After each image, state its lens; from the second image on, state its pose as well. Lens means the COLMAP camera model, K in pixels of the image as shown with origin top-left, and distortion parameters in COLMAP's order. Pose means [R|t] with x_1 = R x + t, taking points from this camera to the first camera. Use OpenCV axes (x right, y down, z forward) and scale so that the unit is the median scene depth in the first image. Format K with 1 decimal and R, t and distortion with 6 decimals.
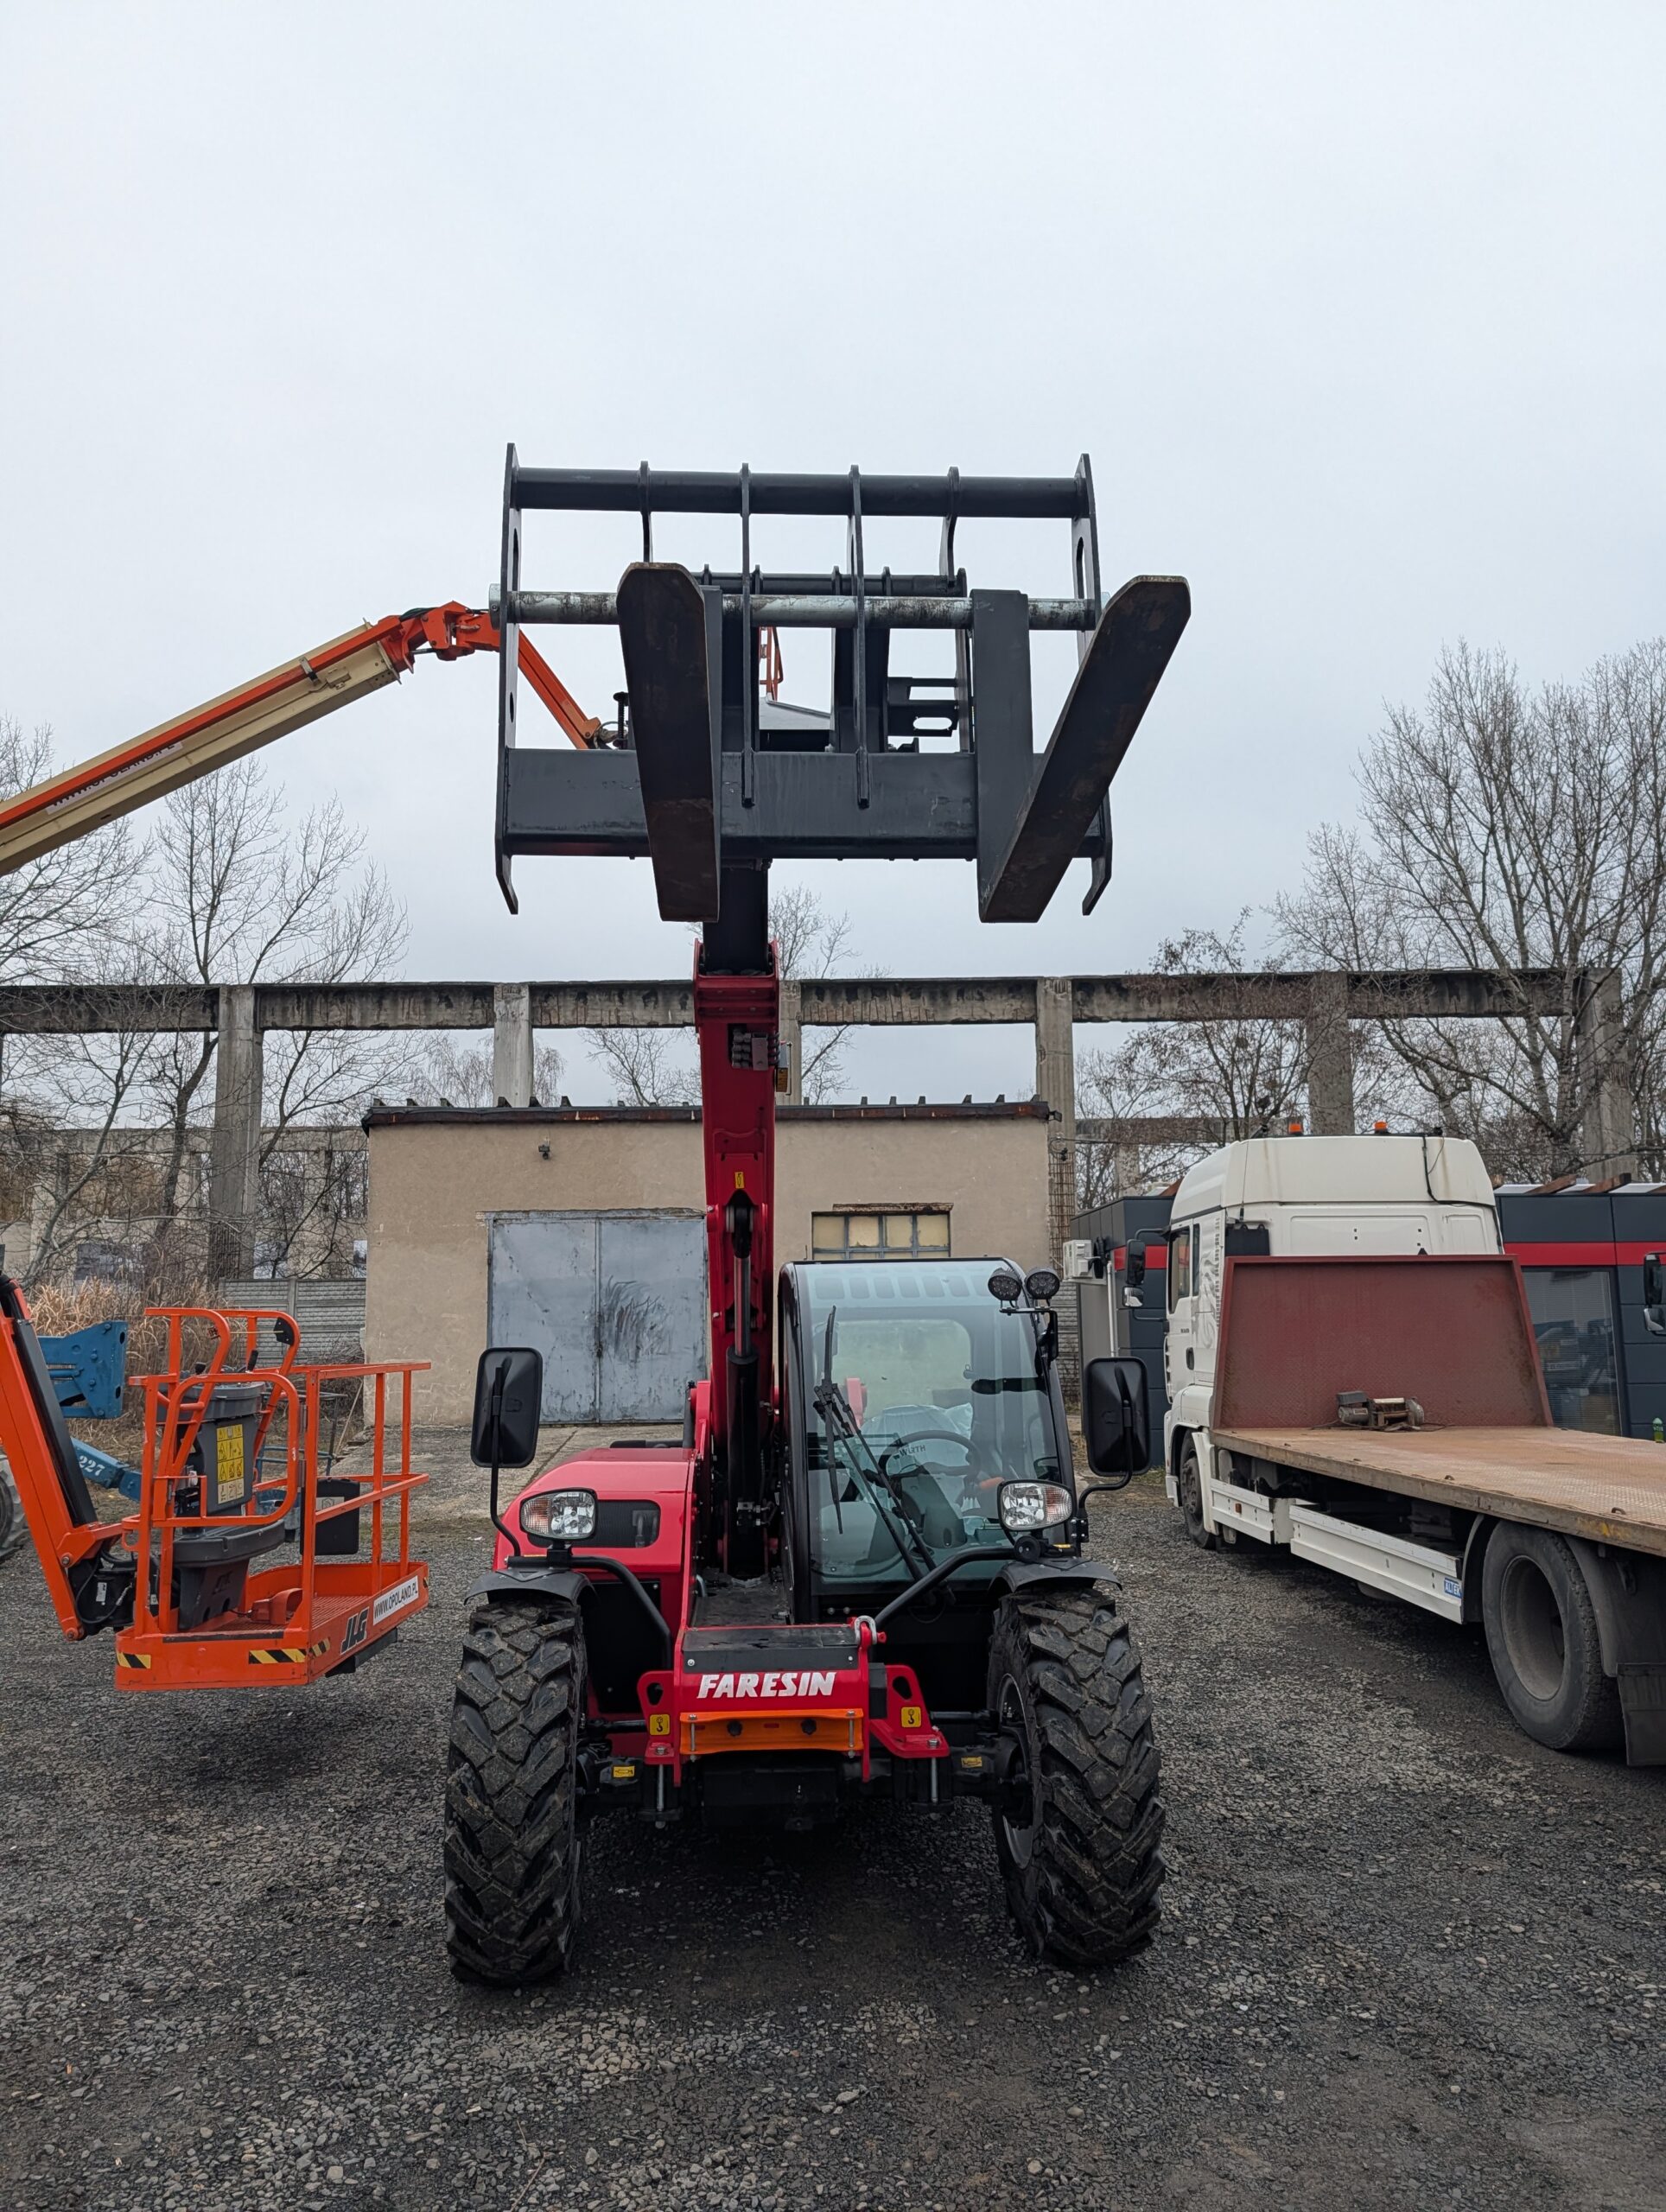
lens RADIAL K [[1573.4, 0, 833.9], [0, 1573.4, 1103.7], [0, 0, 1]] dist [0.037891, -0.030846]
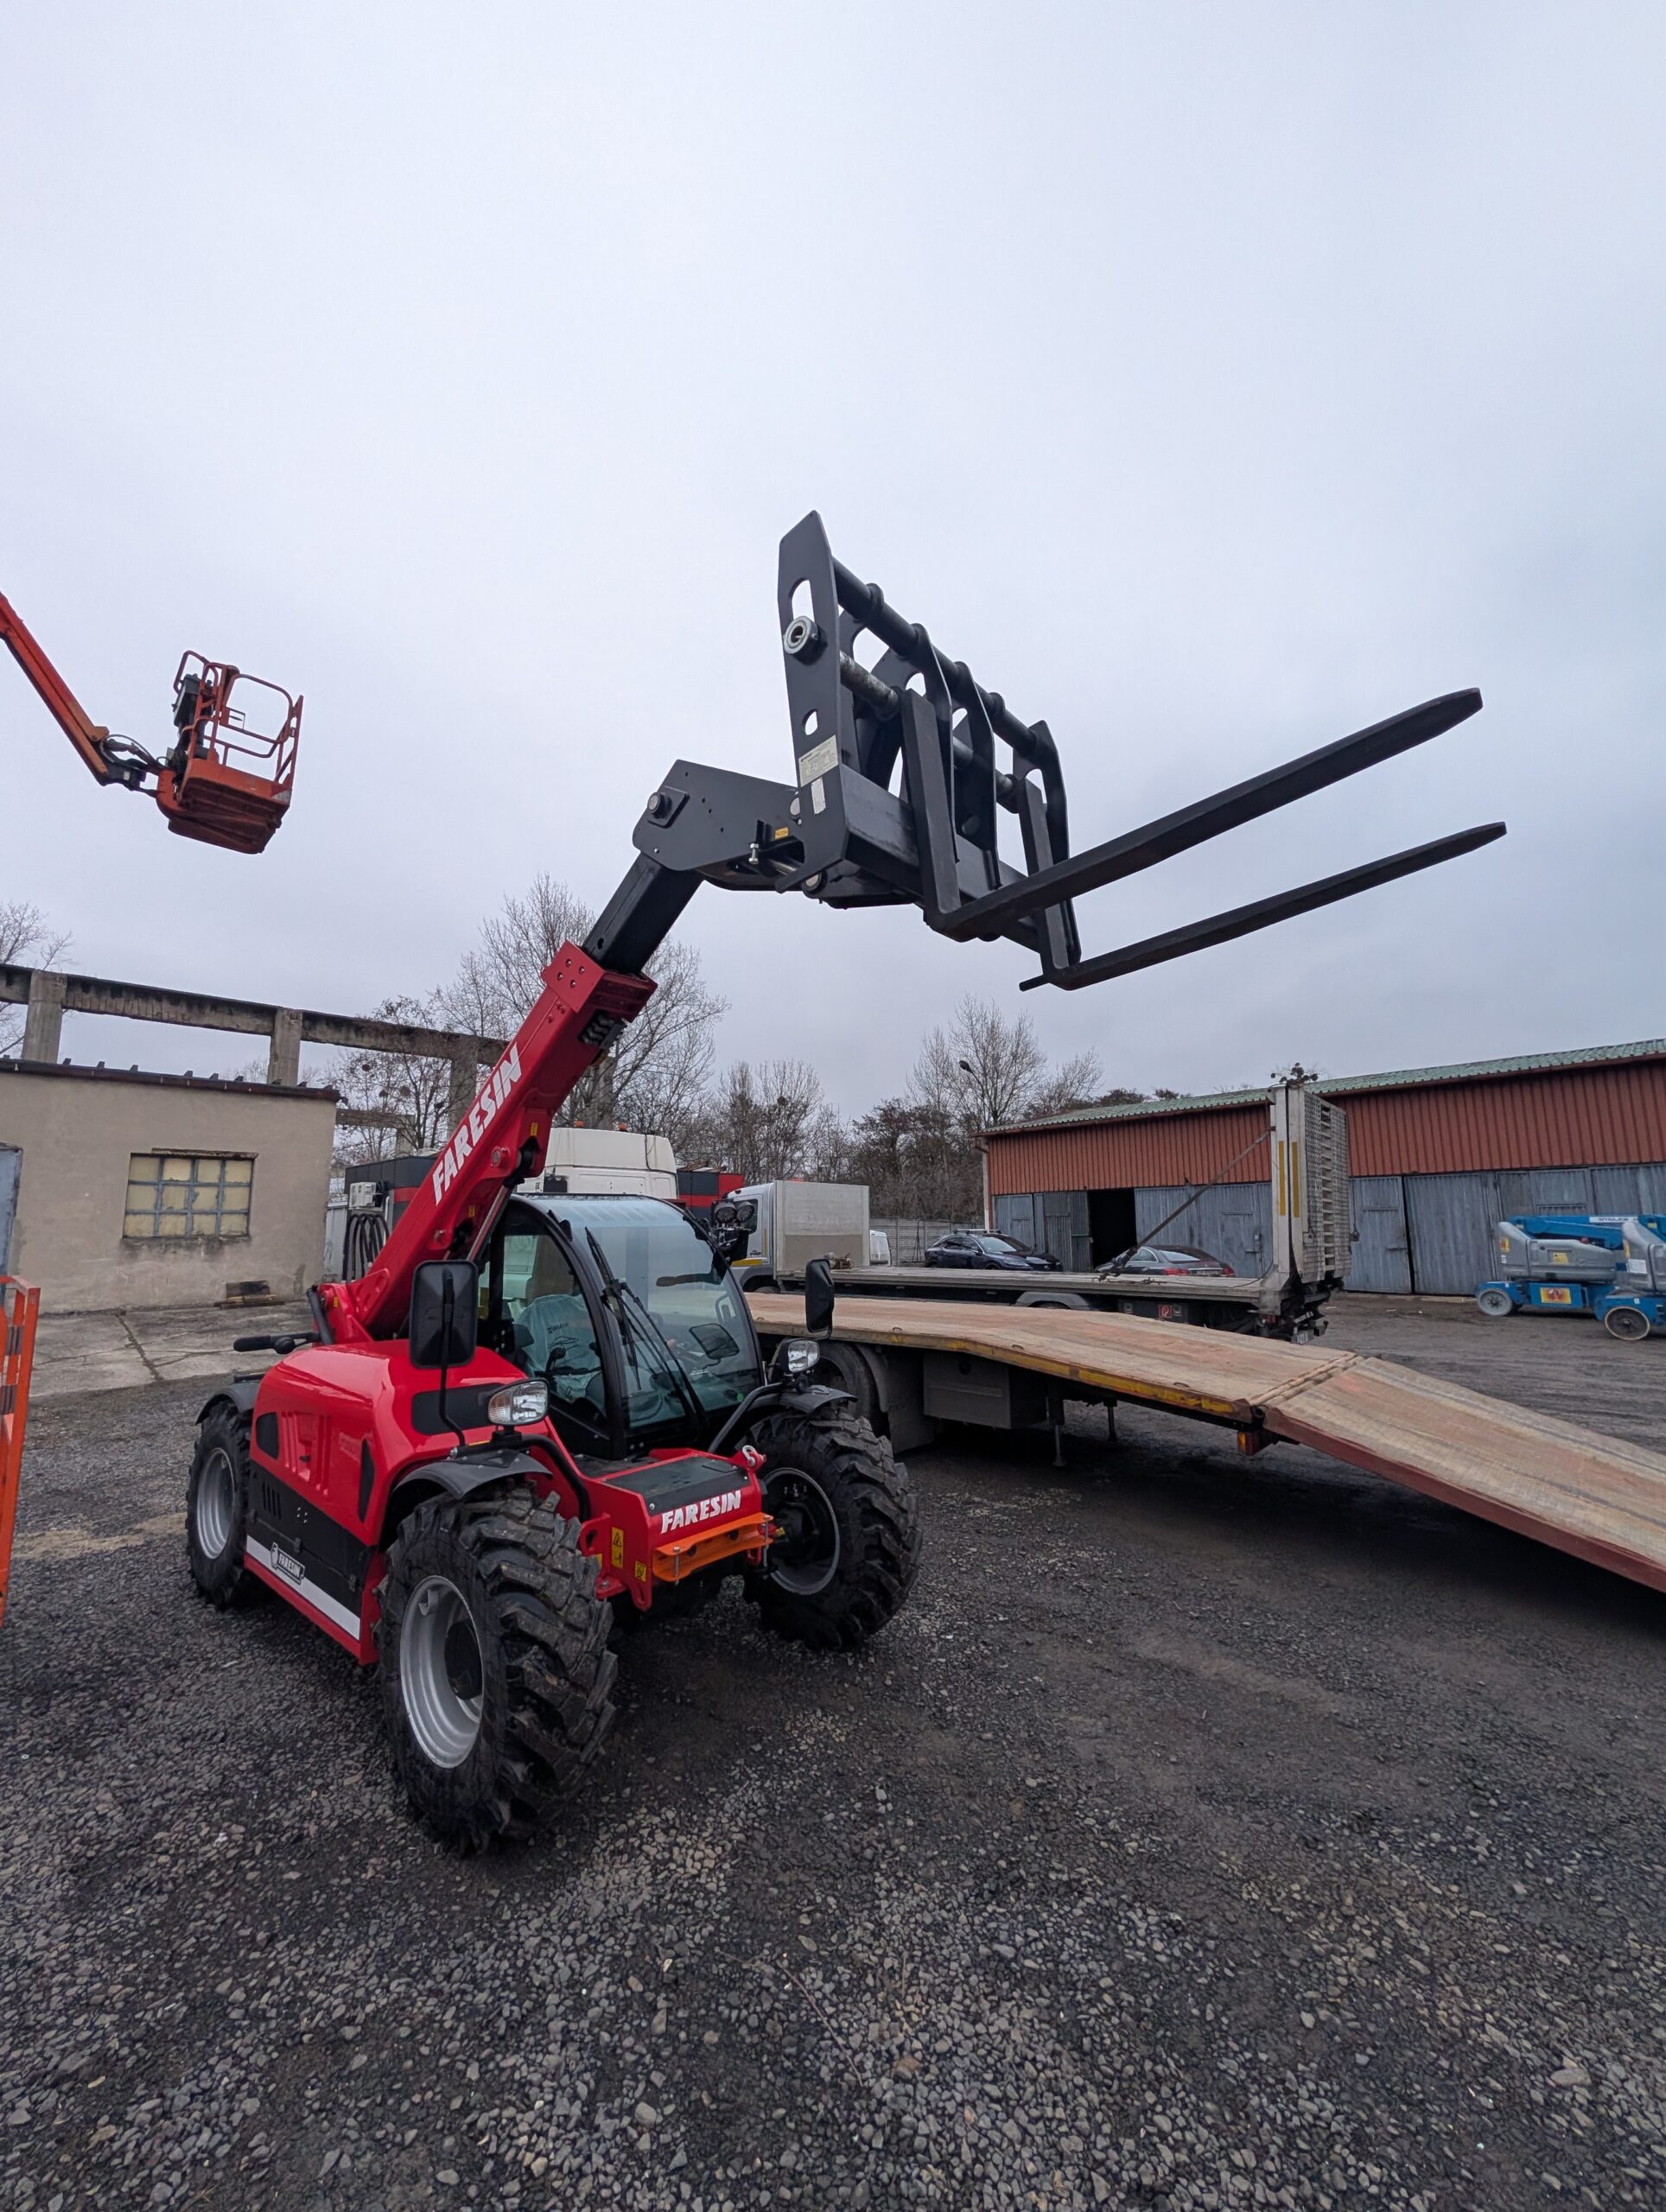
lens RADIAL K [[845.3, 0, 825.0], [0, 845.3, 1104.9], [0, 0, 1]] dist [0.004466, -0.000496]
pose [[0.707810, 0.107415, 0.698188, -0.404392], [-0.096979, 0.993789, -0.054577, 0.046602], [-0.699714, -0.029080, 0.713831, 0.346584]]
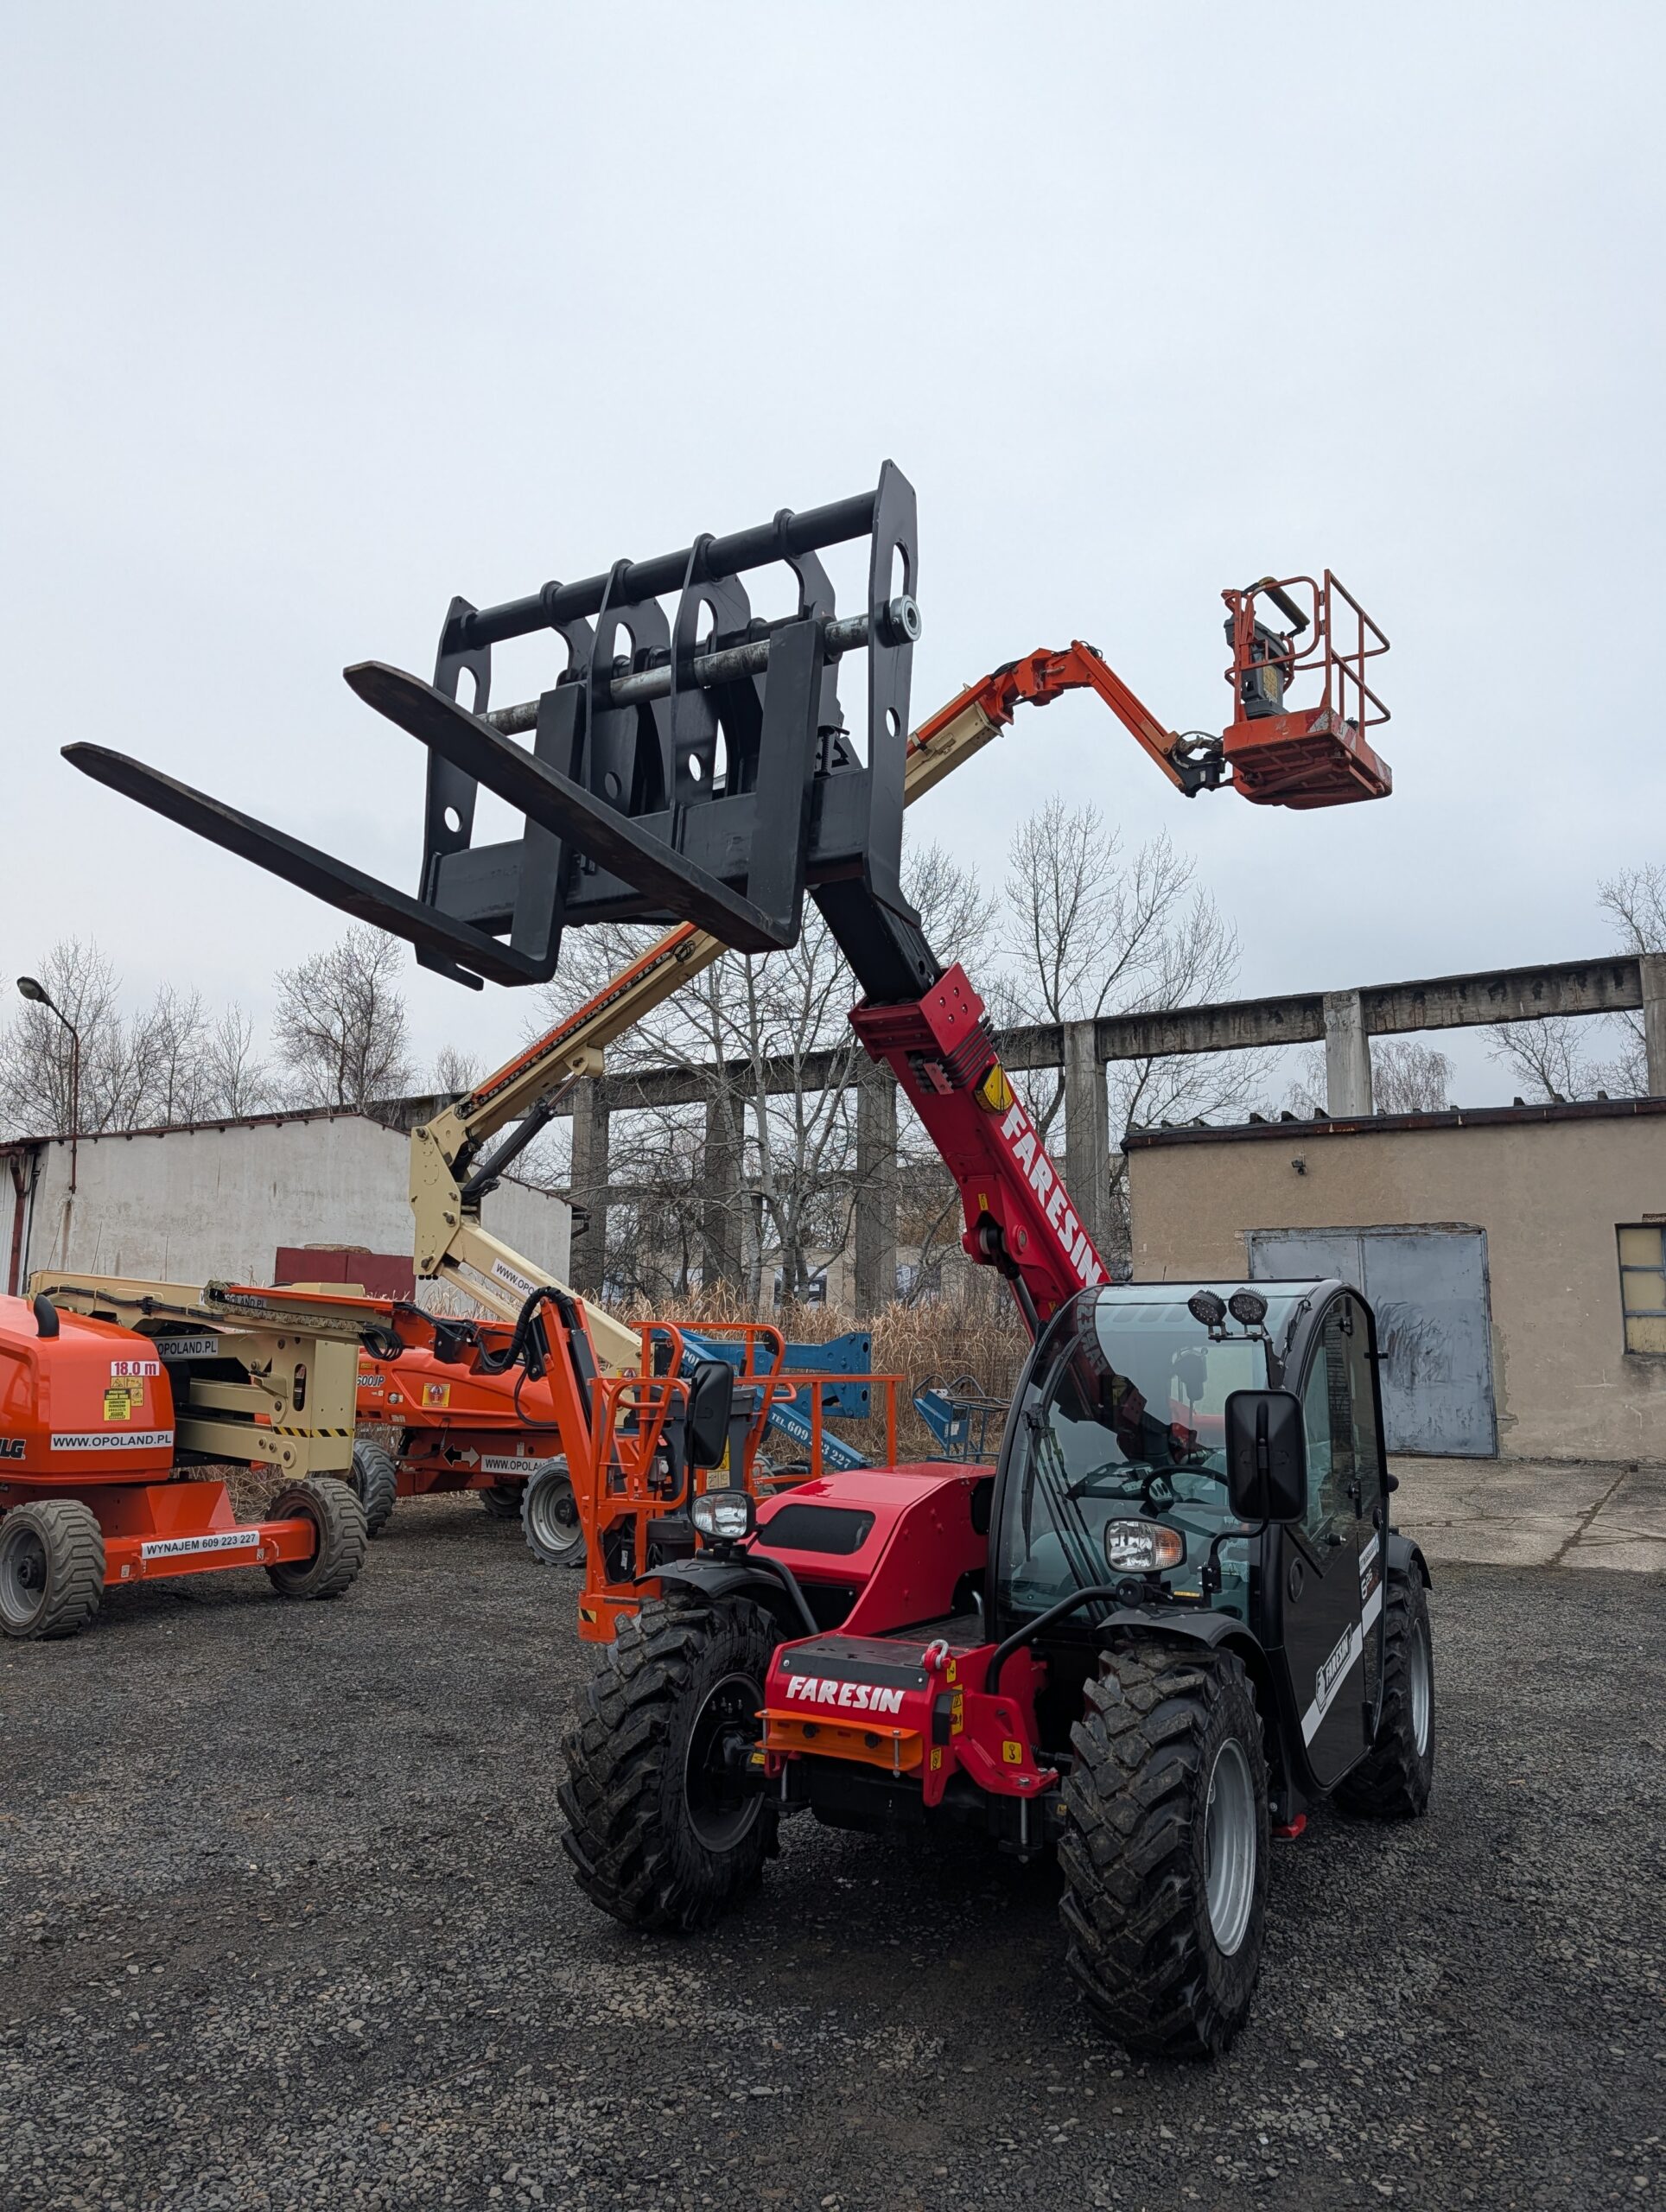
lens RADIAL K [[1573.4, 0, 812.3], [0, 1573.4, 1095.9], [0, 0, 1]] dist [0.037891, -0.030846]
pose [[0.828774, -0.069154, -0.555294, 0.435545], [0.060068, 0.997595, -0.034586, 0.009702], [0.556350, -0.004692, 0.830935, 0.105942]]
